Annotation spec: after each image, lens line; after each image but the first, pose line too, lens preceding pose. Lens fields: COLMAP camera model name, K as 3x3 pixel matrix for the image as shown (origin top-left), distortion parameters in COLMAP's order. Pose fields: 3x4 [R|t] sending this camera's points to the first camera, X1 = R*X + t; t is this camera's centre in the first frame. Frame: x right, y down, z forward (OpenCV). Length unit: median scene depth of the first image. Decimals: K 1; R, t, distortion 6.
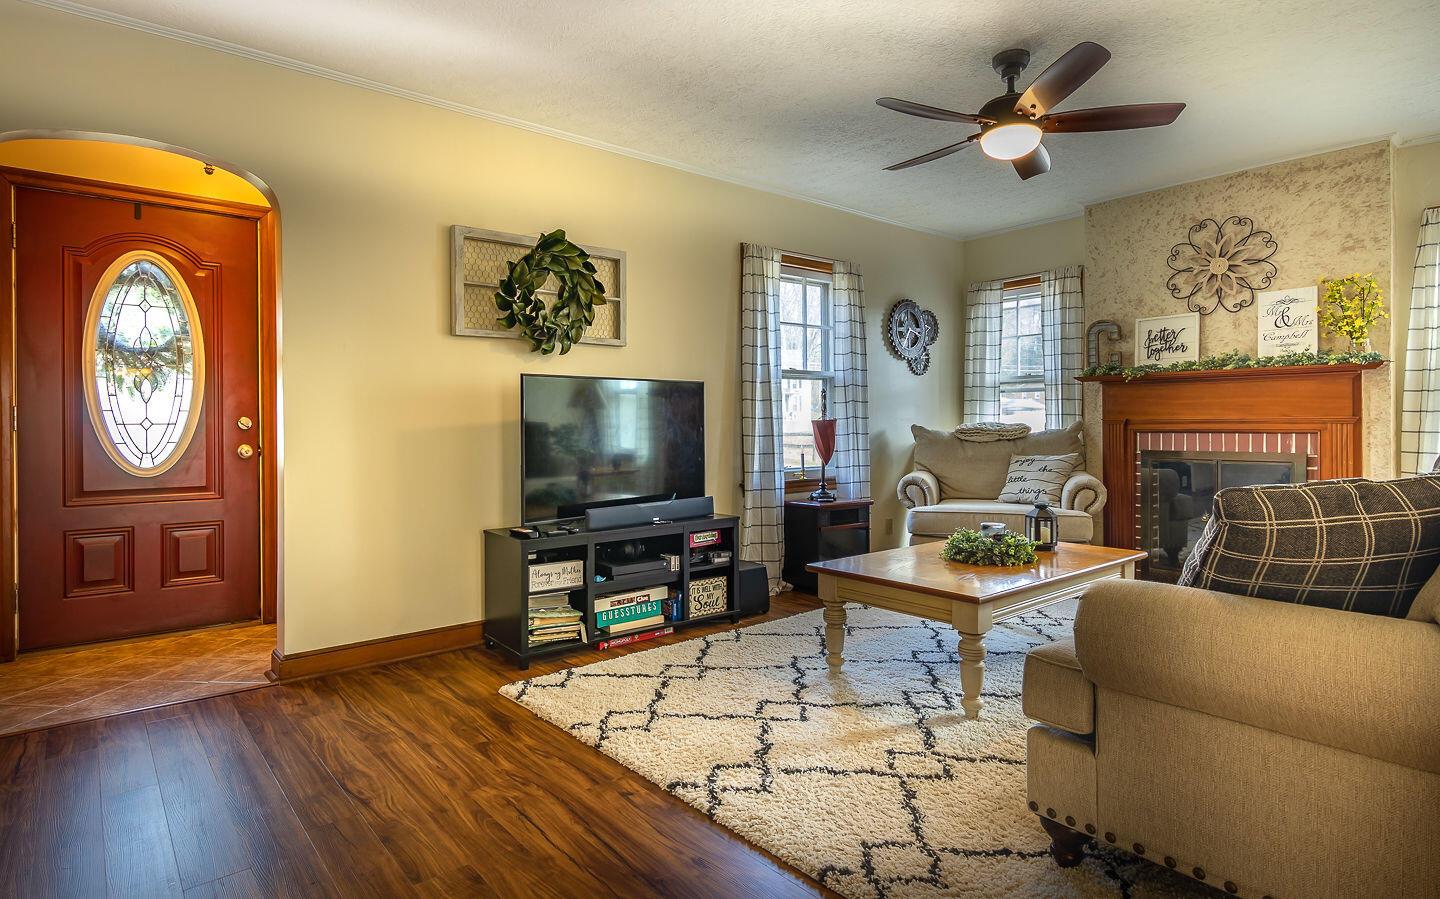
lens RADIAL K [[747.9, 0, 715.8], [0, 747.9, 432.9], [0, 0, 1]] dist [-0.000748, -0.001001]
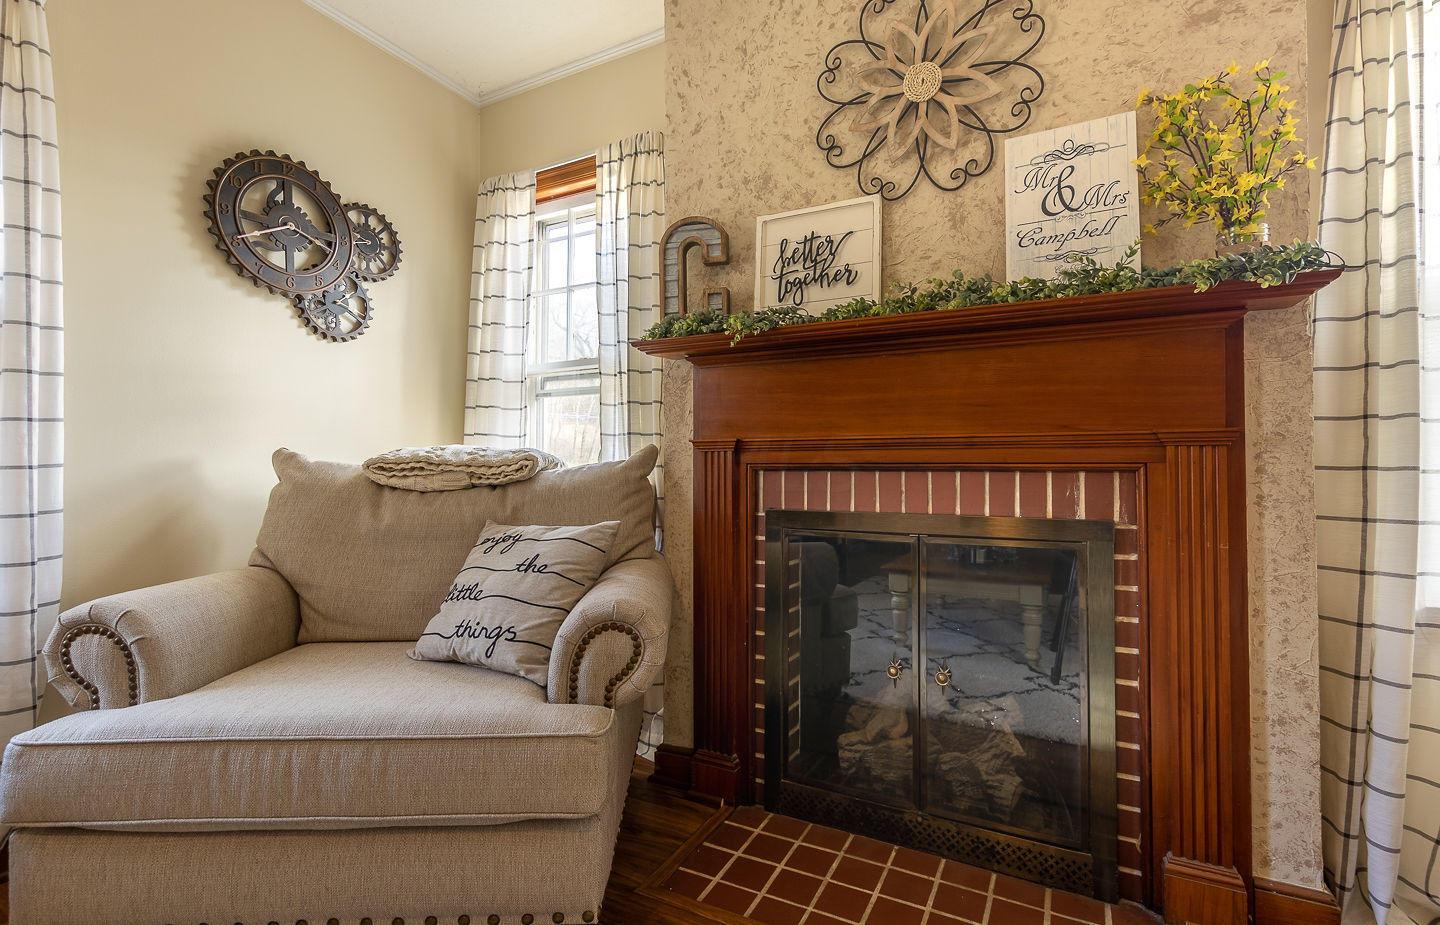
lens RADIAL K [[639.5, 0, 720.0], [0, 639.5, 462.5], [0, 0, 1]] dist [0.003034, 0.000413]
pose [[0.924268, 0.016877, 0.381371, 0.416475], [-0.005947, 0.999538, -0.029821, 0.006939], [-0.381698, 0.025295, 0.923941, 0.688925]]
